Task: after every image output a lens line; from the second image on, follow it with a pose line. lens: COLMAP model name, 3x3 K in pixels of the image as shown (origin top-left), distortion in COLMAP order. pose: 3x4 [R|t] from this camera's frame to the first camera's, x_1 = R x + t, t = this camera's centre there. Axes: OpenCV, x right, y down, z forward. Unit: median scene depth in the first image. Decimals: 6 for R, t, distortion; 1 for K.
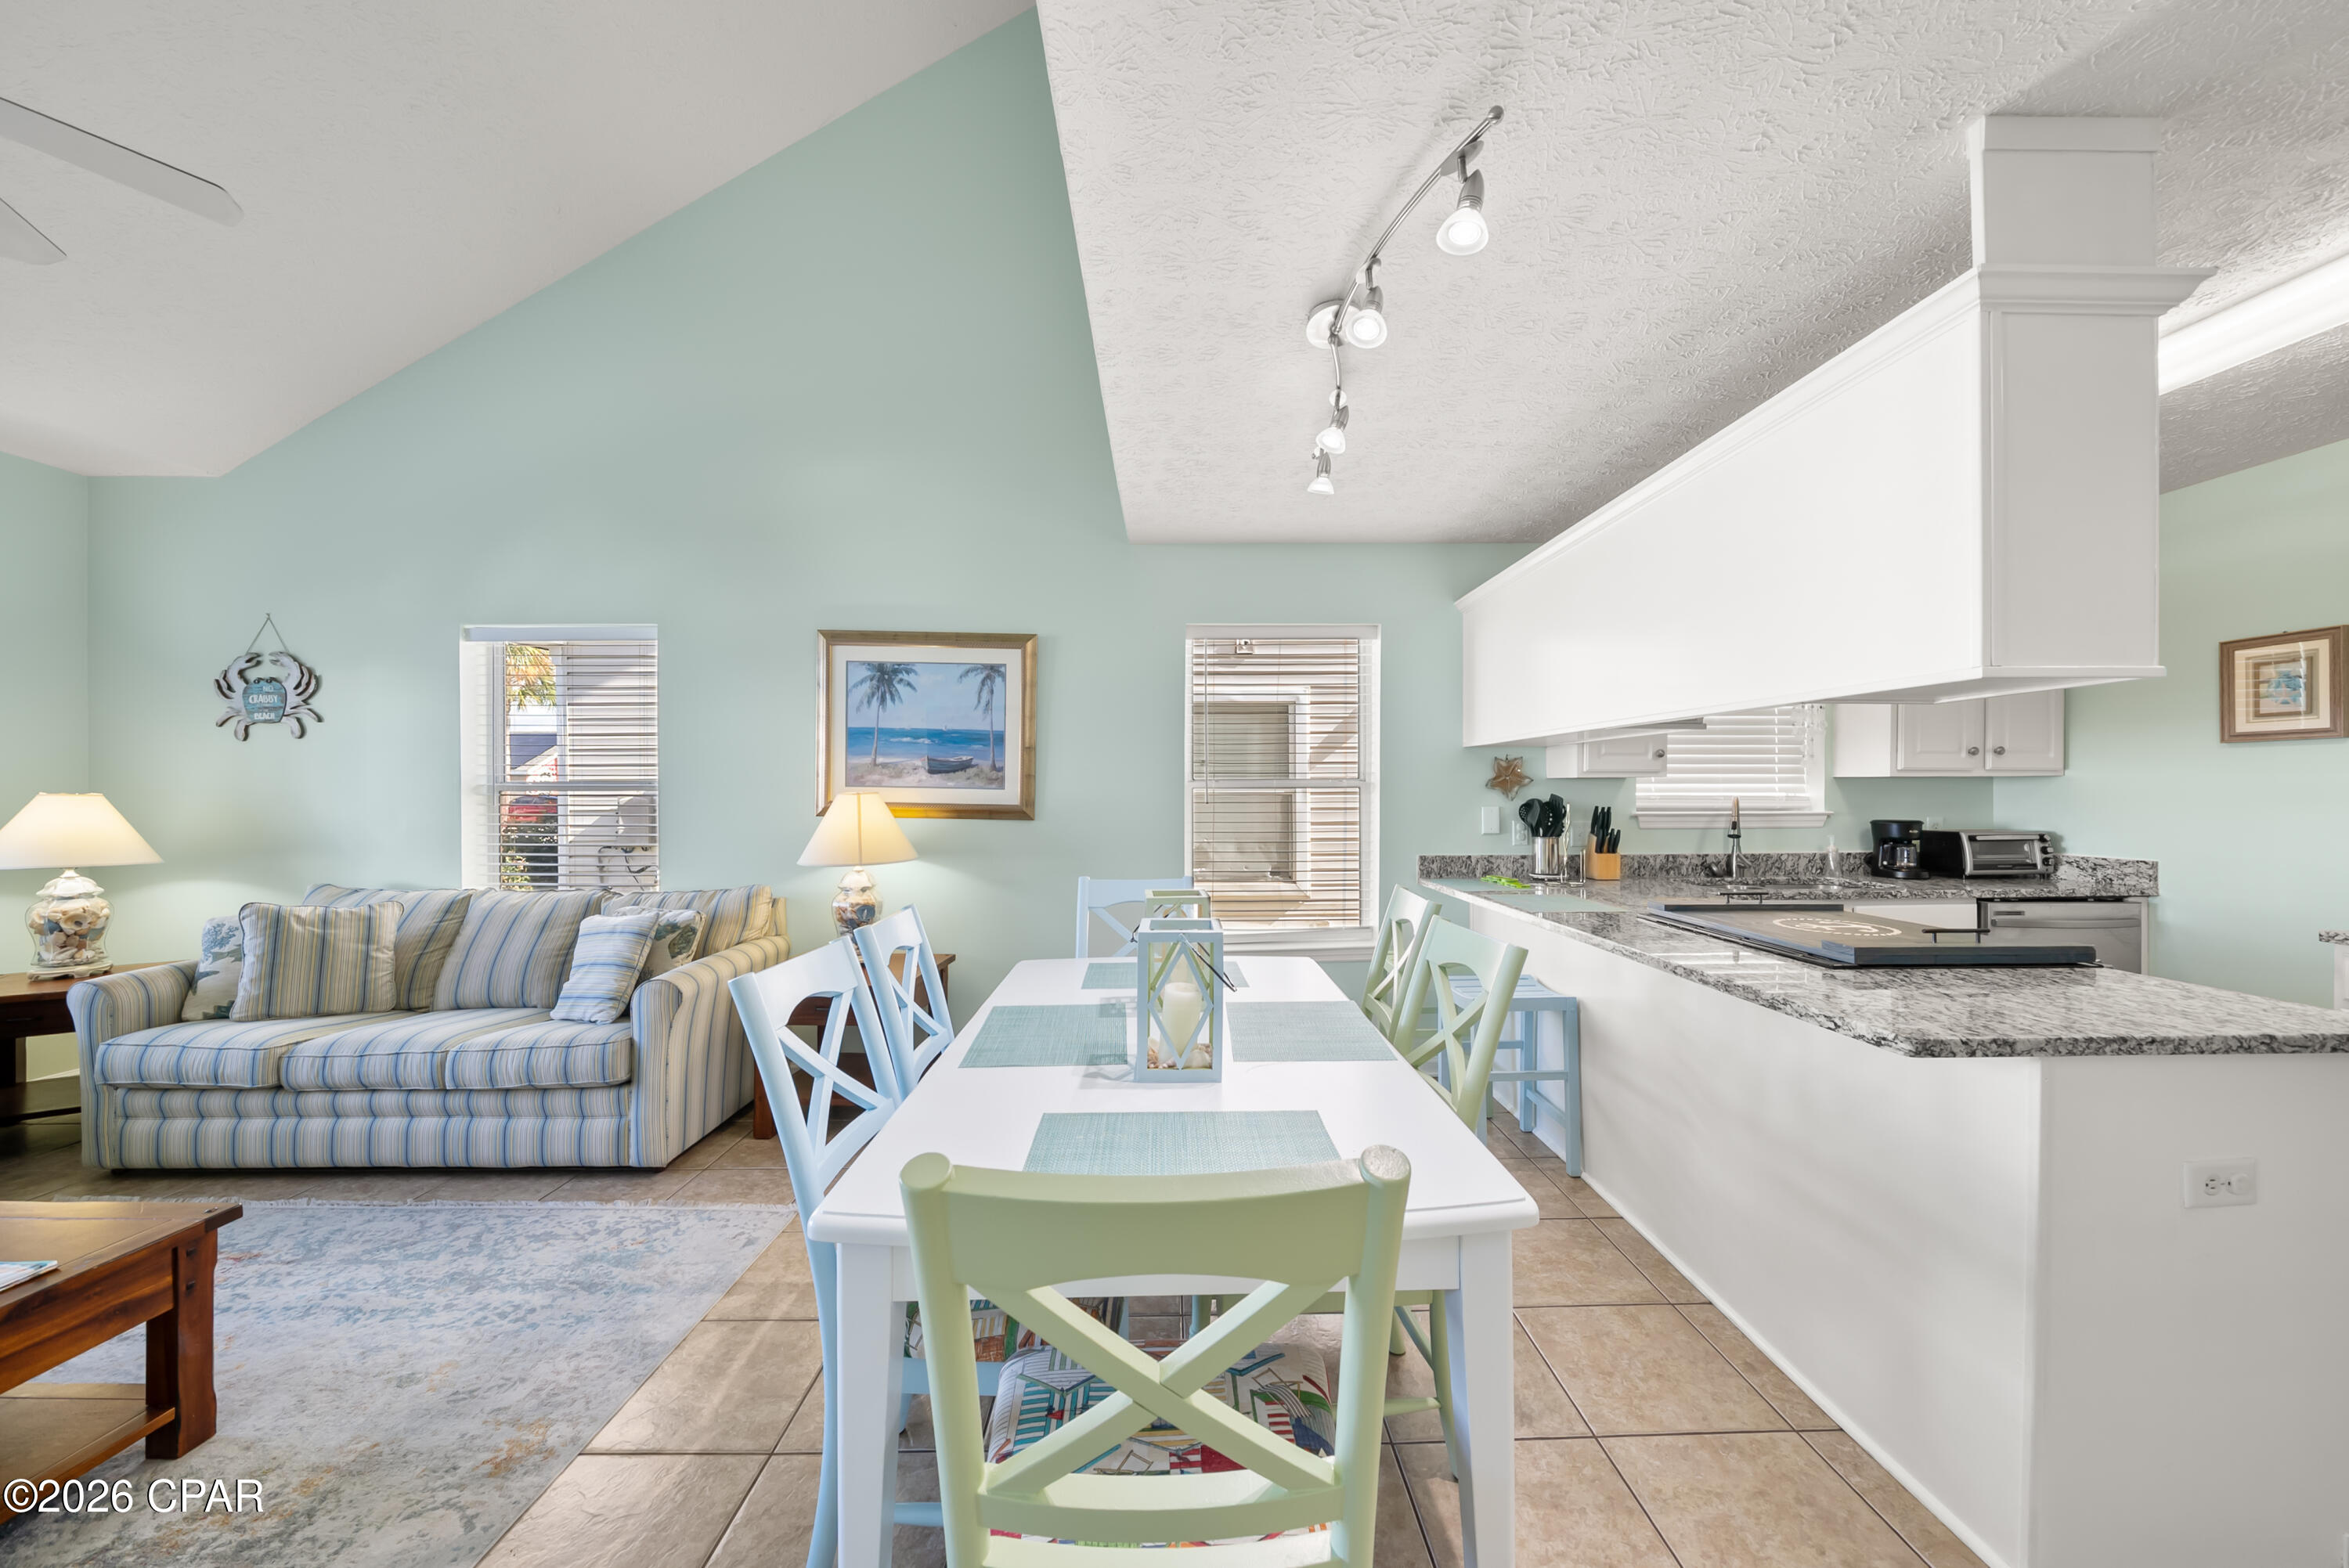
lens RADIAL K [[812.6, 0, 1180.1], [0, 812.6, 792.5], [0, 0, 1]] dist [-0.005615, 0.000099]
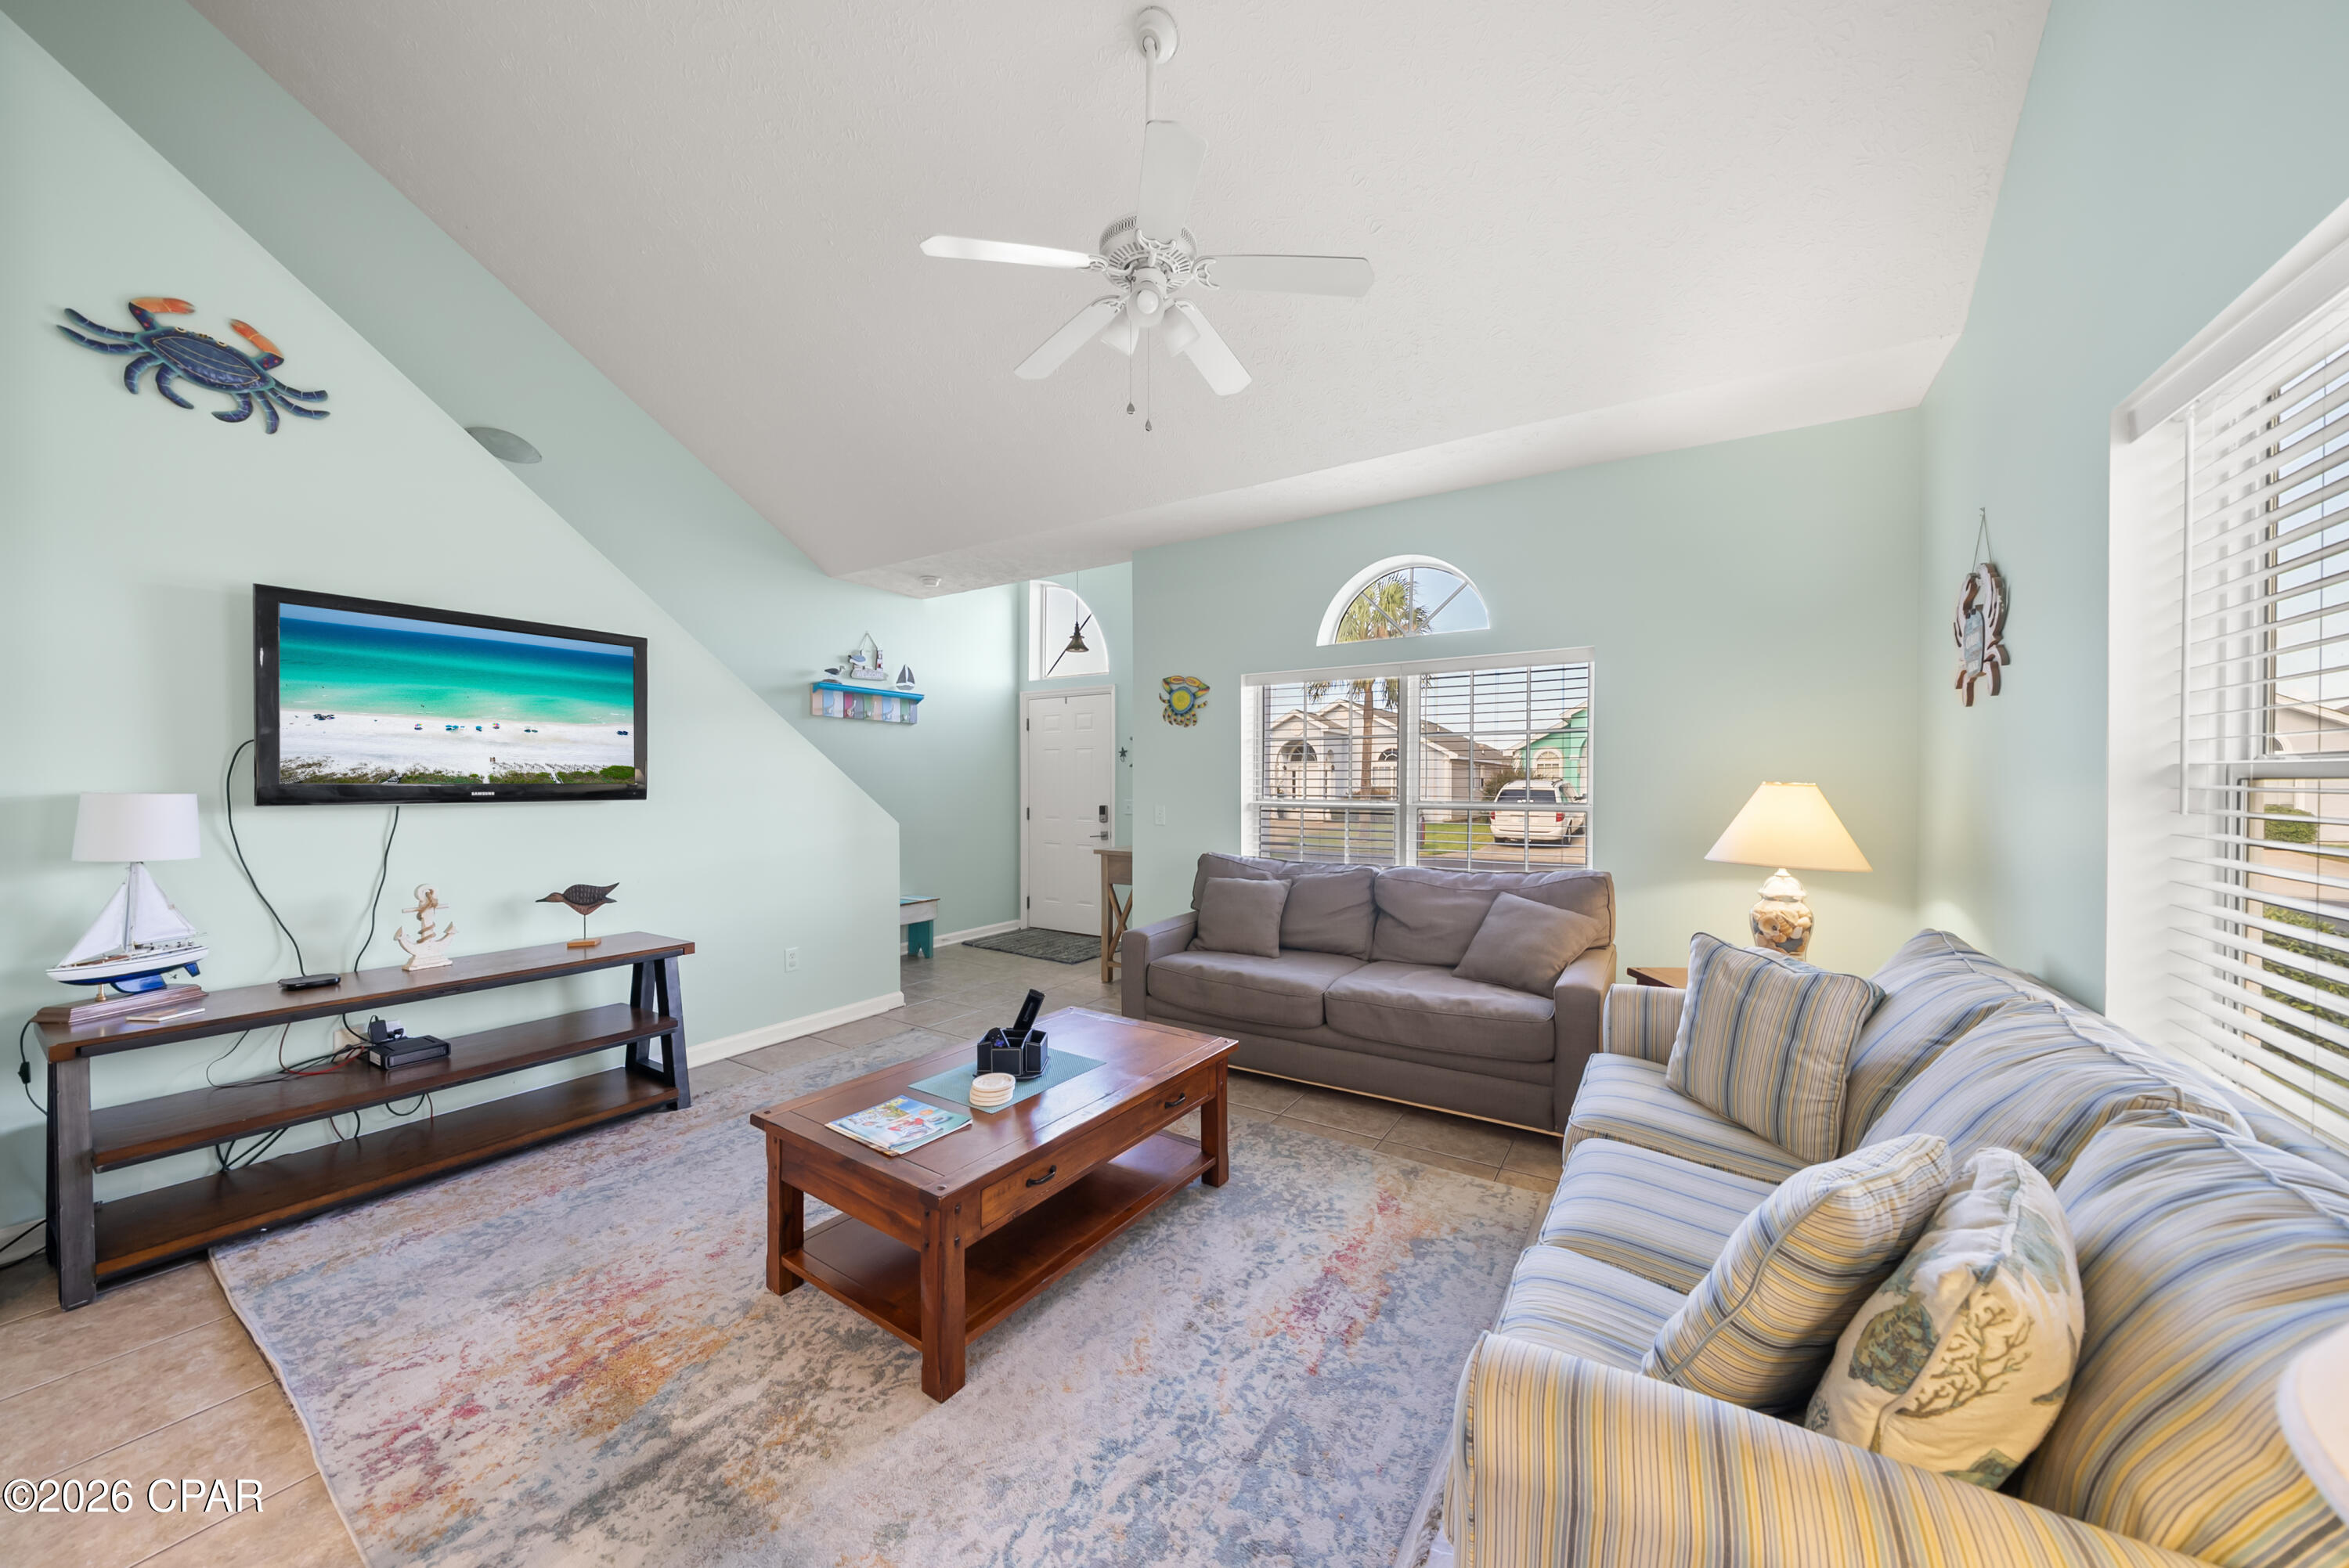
lens RADIAL K [[812.6, 0, 1169.0], [0, 812.6, 794.0], [0, 0, 1]] dist [-0.005615, 0.000099]
pose [[-0.550667, 0.011598, -0.834644, -0.243189], [0.000213, 0.999905, 0.013754, 0.001702], [0.834725, 0.007396, -0.550617, 0.865926]]
